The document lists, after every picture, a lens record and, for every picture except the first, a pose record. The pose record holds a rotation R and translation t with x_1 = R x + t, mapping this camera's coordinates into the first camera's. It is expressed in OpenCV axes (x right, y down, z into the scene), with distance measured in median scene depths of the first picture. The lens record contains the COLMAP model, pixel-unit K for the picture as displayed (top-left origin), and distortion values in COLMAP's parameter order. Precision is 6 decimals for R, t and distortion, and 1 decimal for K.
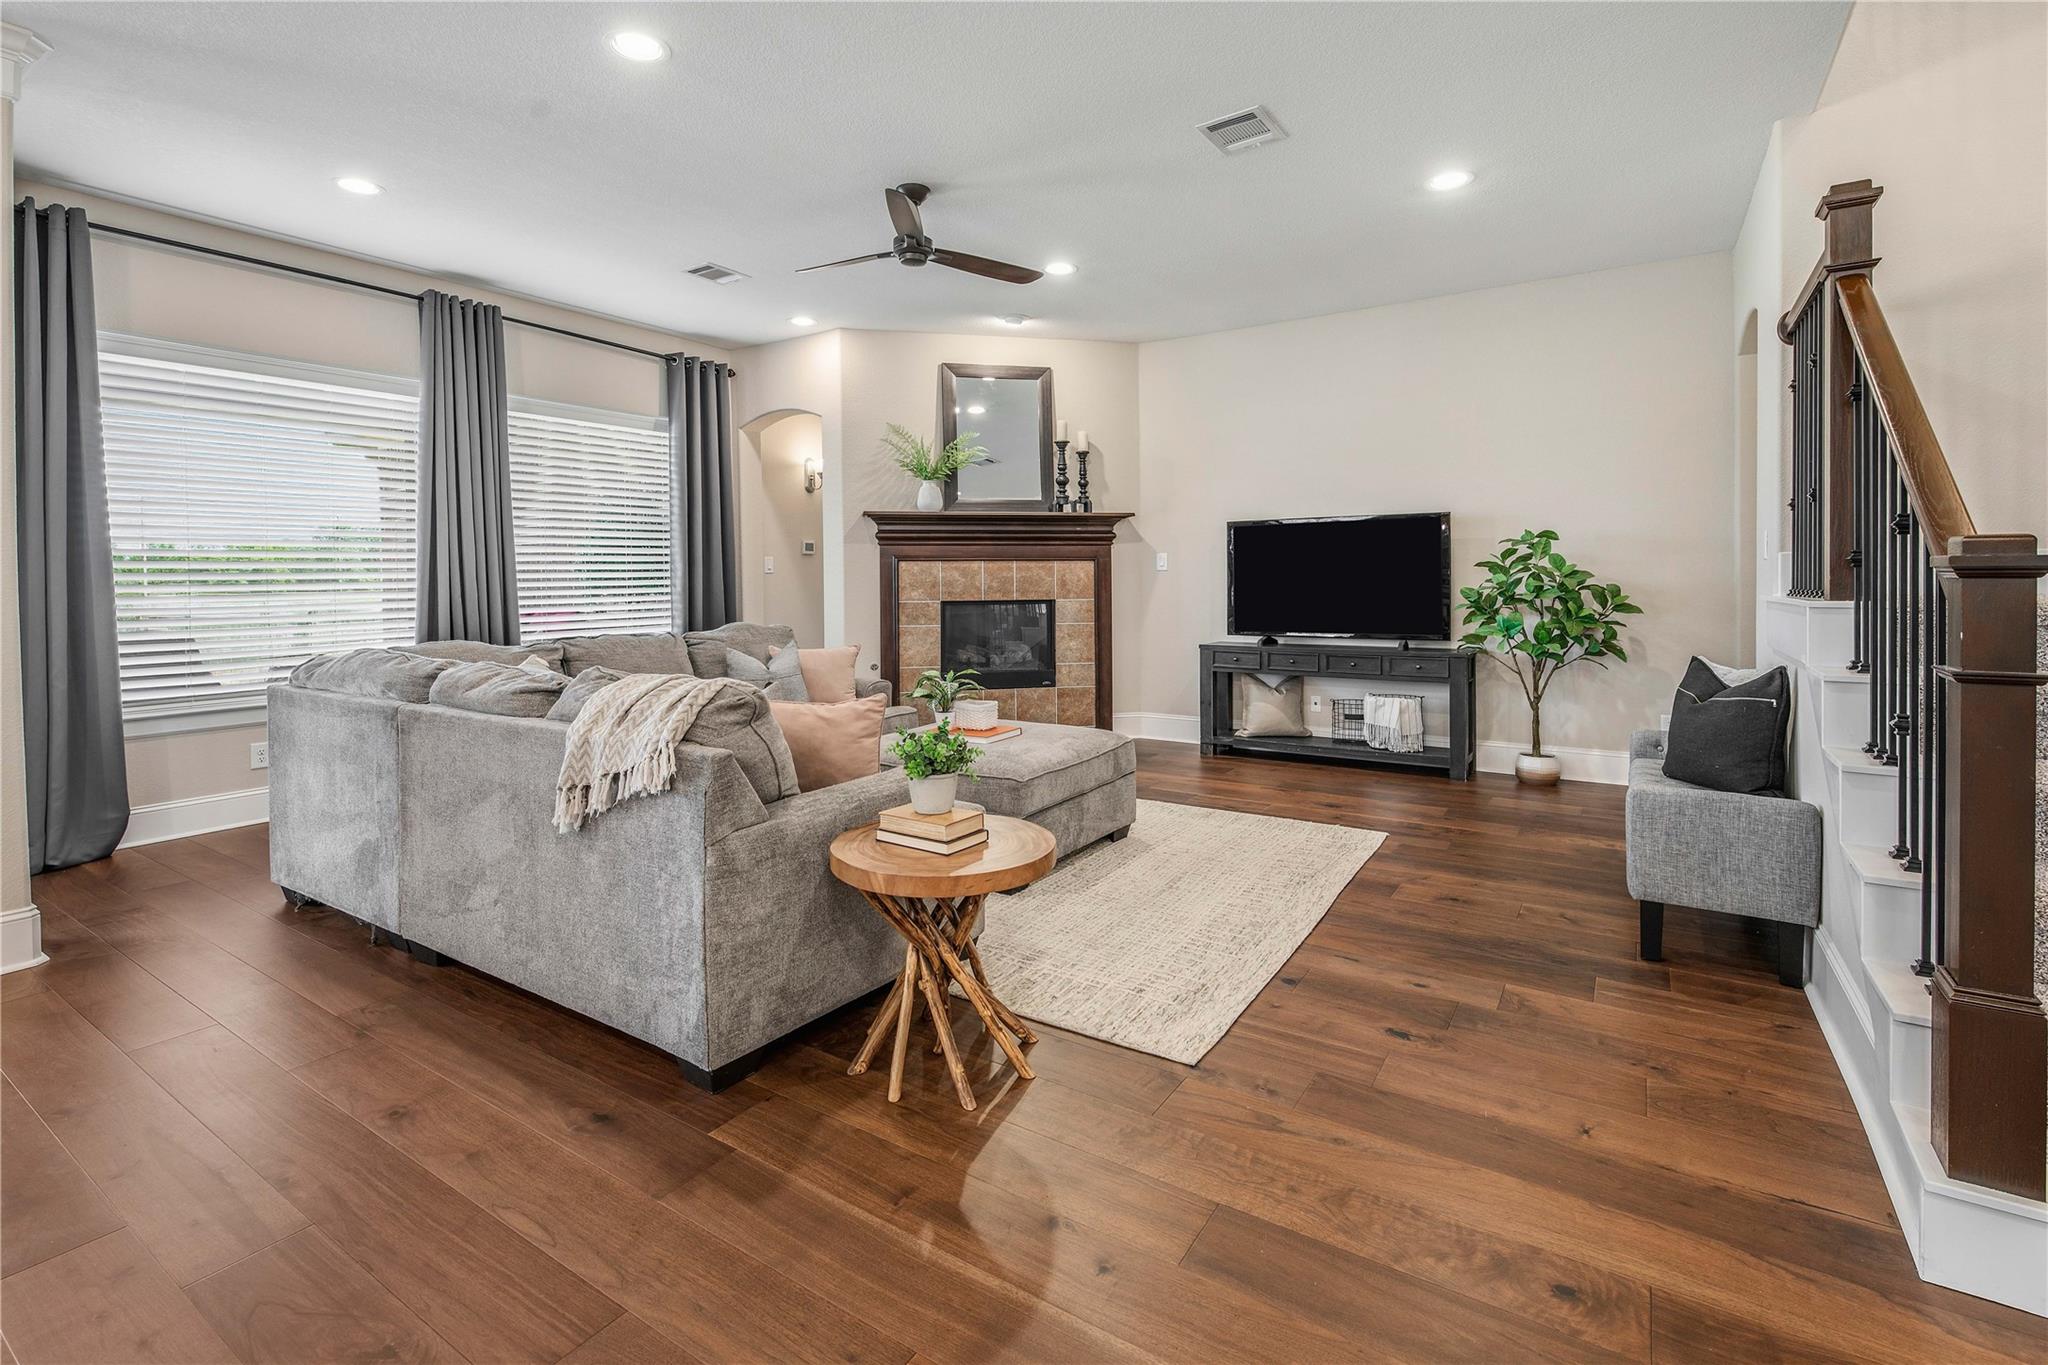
lens RADIAL K [[932.3, 0, 1011.0], [0, 932.3, 585.0], [0, 0, 1]] dist [0.016377, 0.000097]
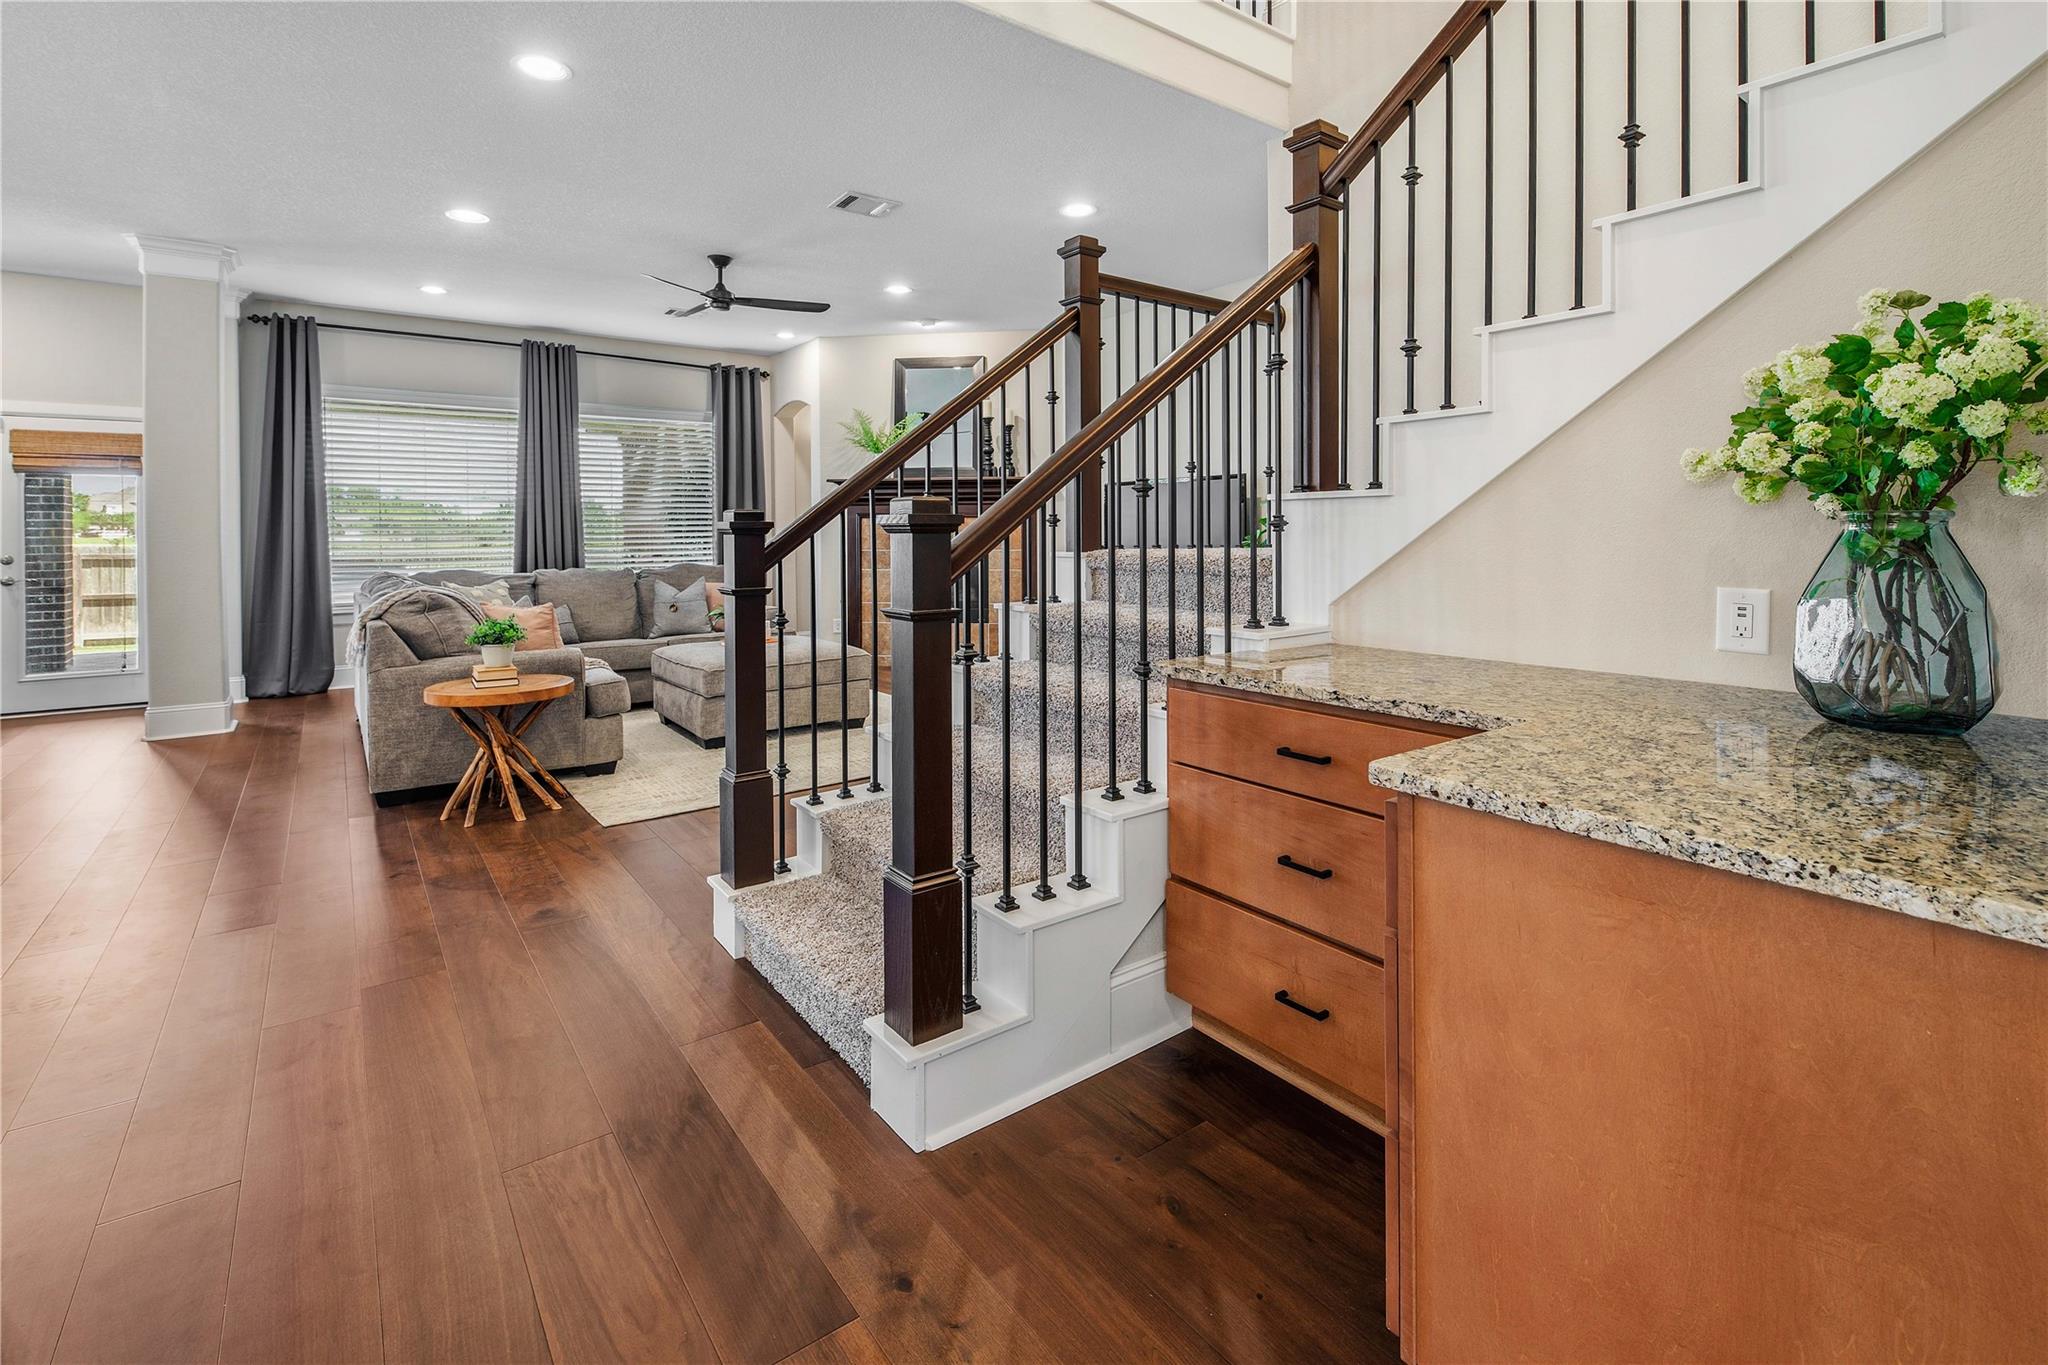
lens RADIAL K [[931.0, 0, 1026.1], [0, 931.0, 533.7], [0, 0, 1]] dist [0.015708, -0.006821]
pose [[0.941080, 0.003454, -0.338167, 0.512526], [-0.004975, 0.999981, -0.003634, -0.001069], [0.338148, 0.005102, 0.941079, -0.109226]]
